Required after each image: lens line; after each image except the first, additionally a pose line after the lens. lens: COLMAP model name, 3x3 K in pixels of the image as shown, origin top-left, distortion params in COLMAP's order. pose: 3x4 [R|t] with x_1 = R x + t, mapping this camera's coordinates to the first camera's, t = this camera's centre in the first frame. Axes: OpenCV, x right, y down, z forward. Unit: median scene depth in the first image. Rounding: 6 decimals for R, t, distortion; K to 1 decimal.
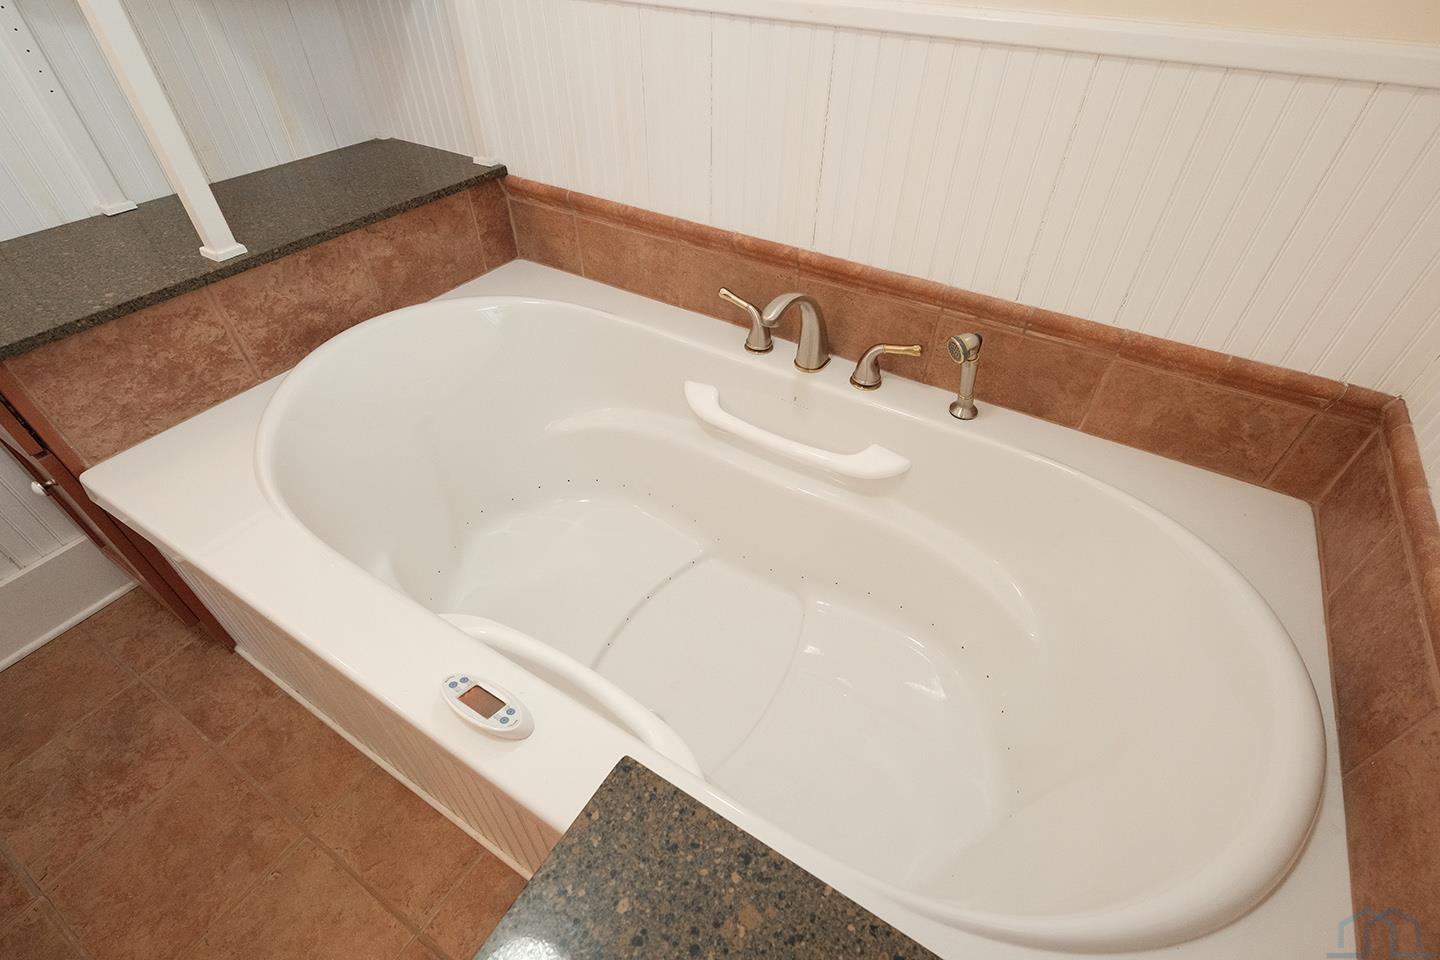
lens RADIAL K [[649.0, 0, 720.0], [0, 649.0, 480.0], [0, 0, 1]] dist [-0.002159, -0.000072]
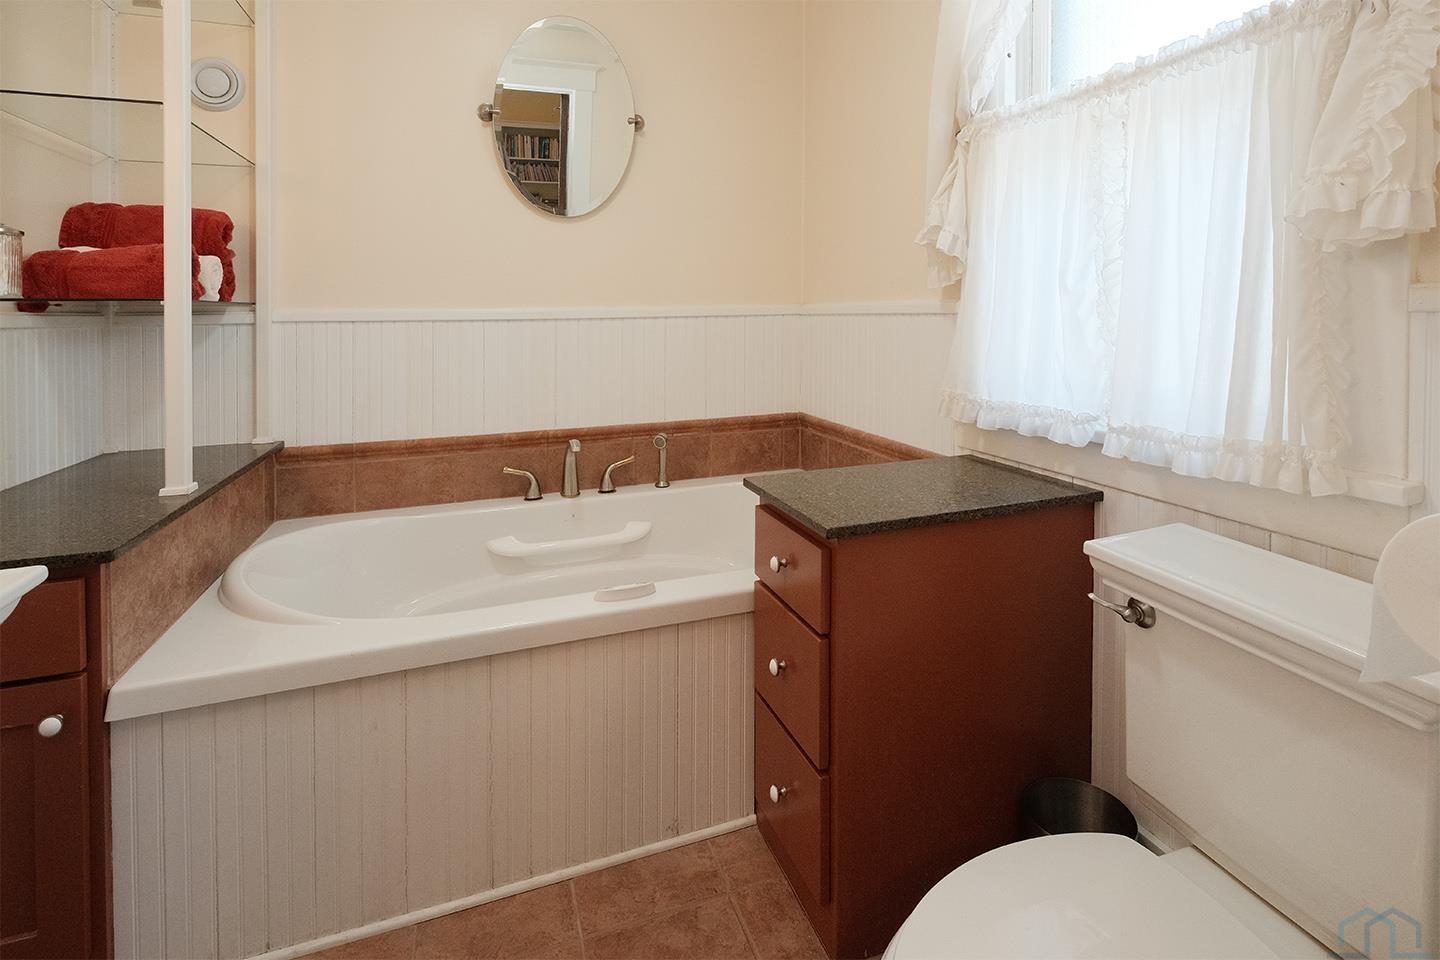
lens RADIAL K [[692.0, 0, 720.0], [0, 692.0, 480.0], [0, 0, 1]] dist [0.002107, 0.000300]
pose [[0.643340, -0.206760, 0.737132, -0.972728], [0.532522, 0.812607, -0.236835, 0.437136], [-0.550031, 0.544904, 0.632887, -0.357903]]
